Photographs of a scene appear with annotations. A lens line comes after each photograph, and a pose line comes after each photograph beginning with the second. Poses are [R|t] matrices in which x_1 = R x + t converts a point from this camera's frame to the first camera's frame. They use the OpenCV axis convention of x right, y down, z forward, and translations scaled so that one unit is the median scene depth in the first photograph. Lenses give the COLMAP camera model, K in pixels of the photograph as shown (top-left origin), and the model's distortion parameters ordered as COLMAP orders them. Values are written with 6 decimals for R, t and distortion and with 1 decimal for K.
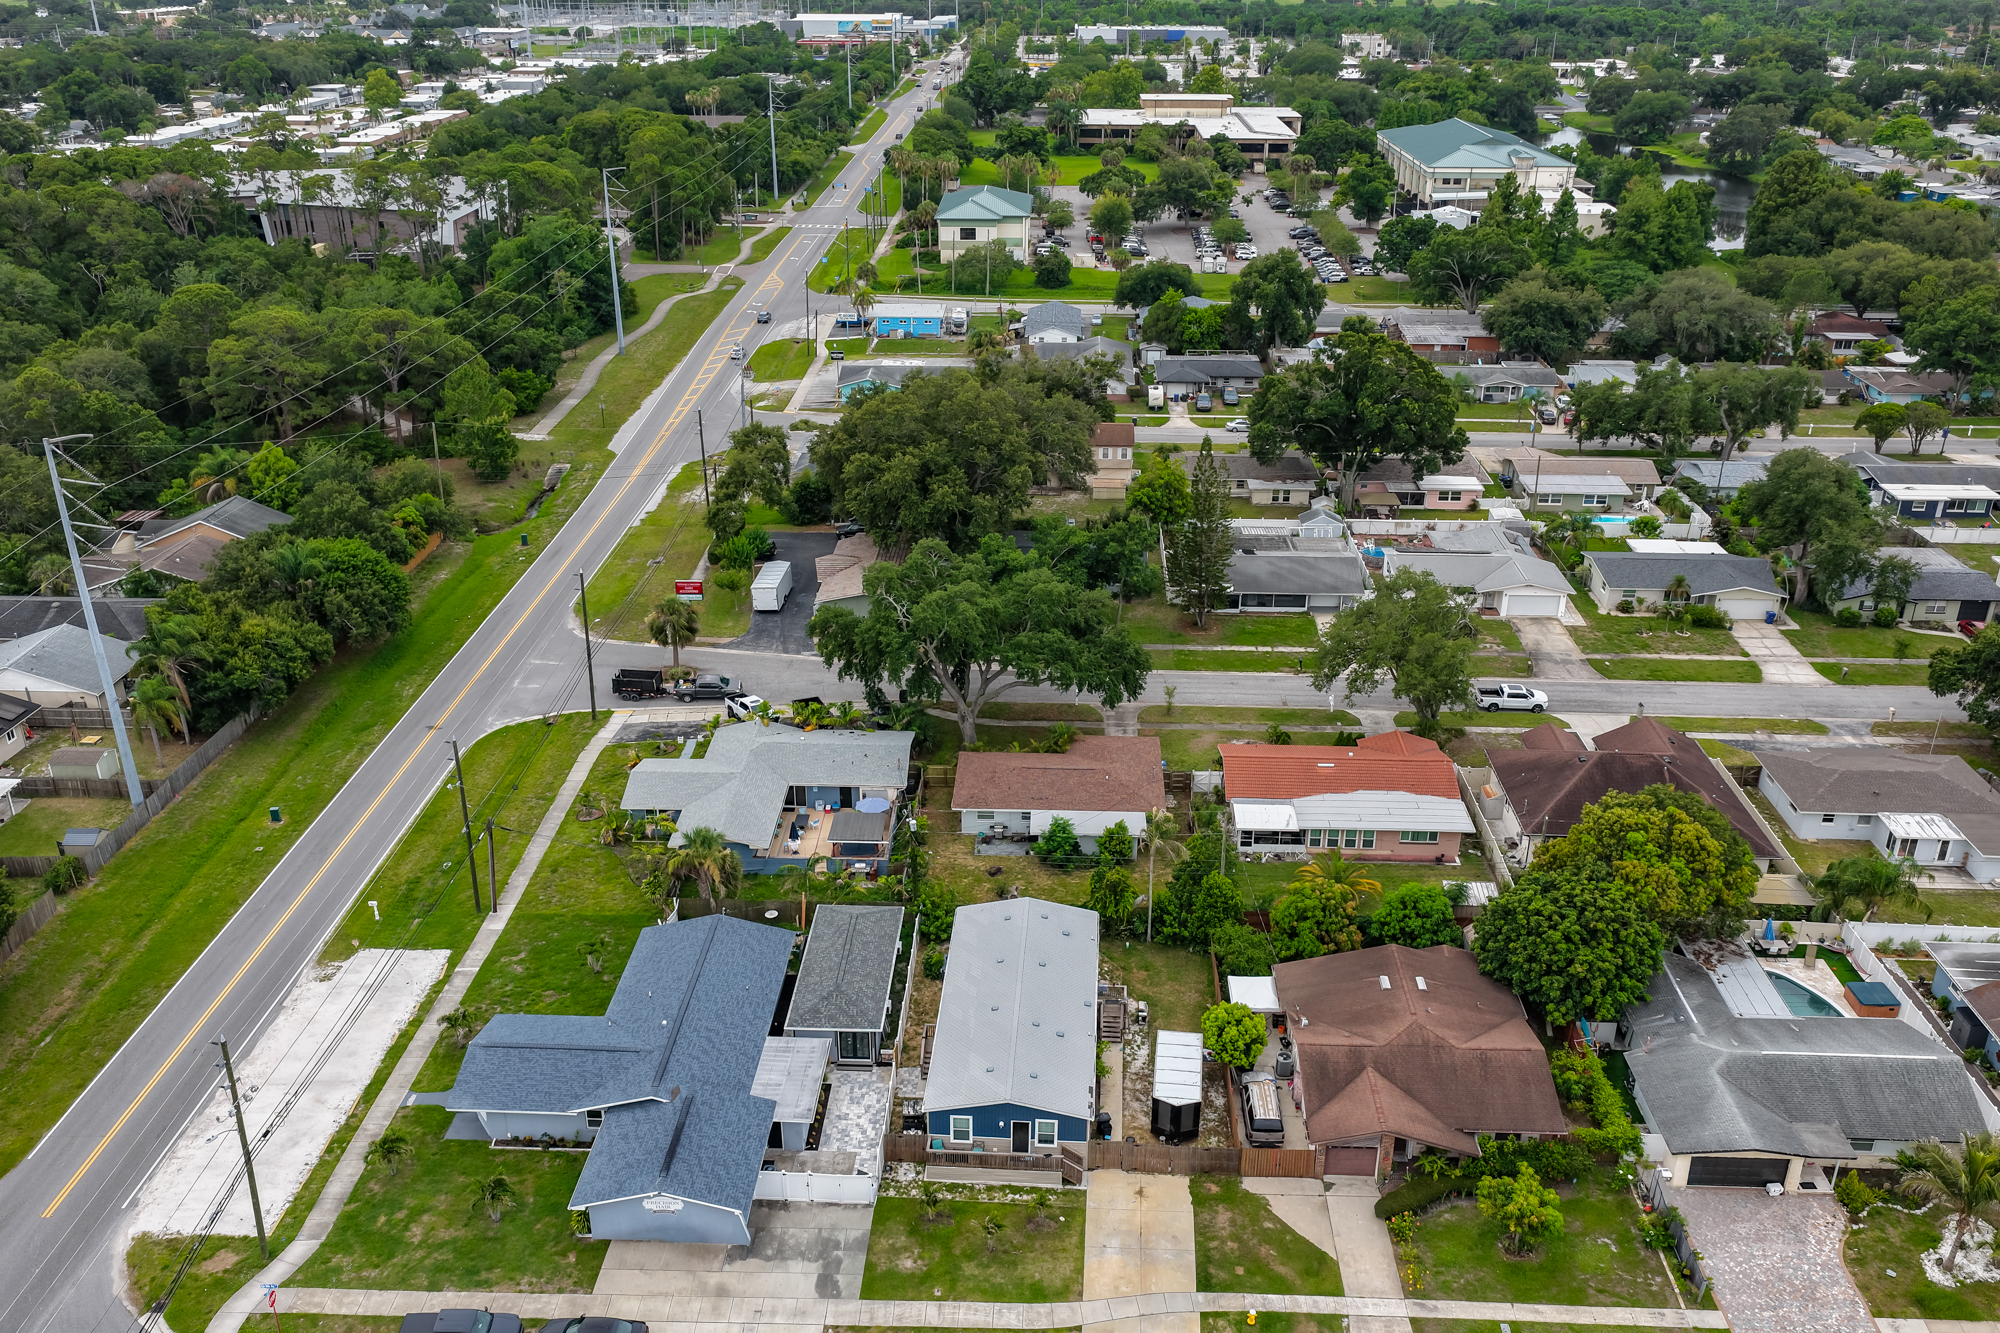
lens RADIAL K [[1654.9, 0, 1000.0], [0, 1654.9, 666.5], [0, 0, 1]] dist [-0.013169, 0.034528]
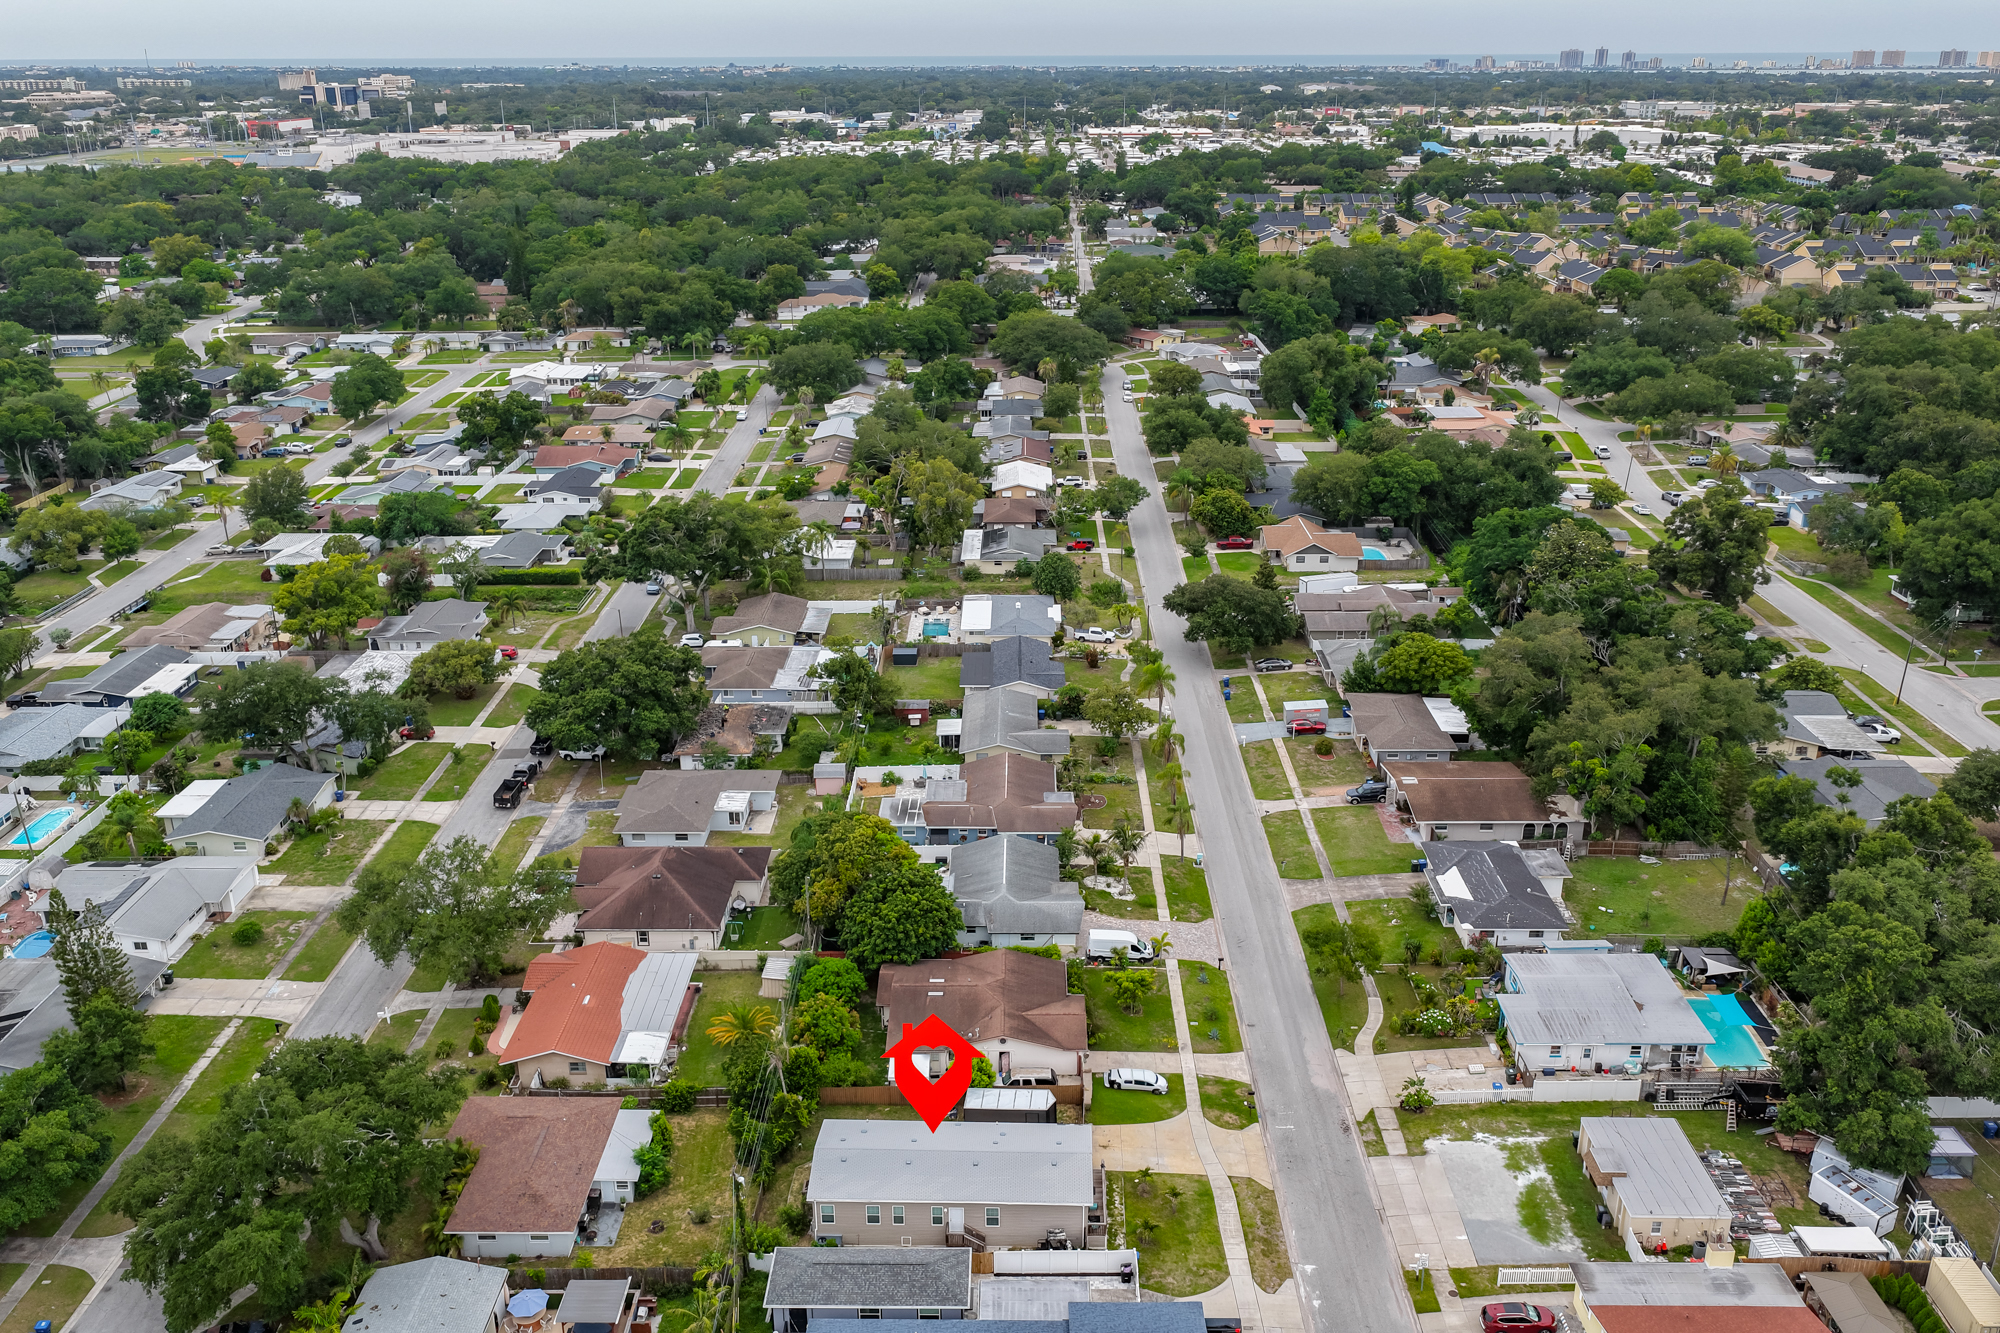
lens RADIAL K [[1654.9, 0, 1000.0], [0, 1654.9, 666.5], [0, 0, 1]] dist [-0.013169, 0.034528]
pose [[-0.029062, -0.351275, 0.935821, -0.620678], [0.417064, 0.846569, 0.330724, -0.306695], [-0.908412, 0.399909, 0.121901, 0.413599]]
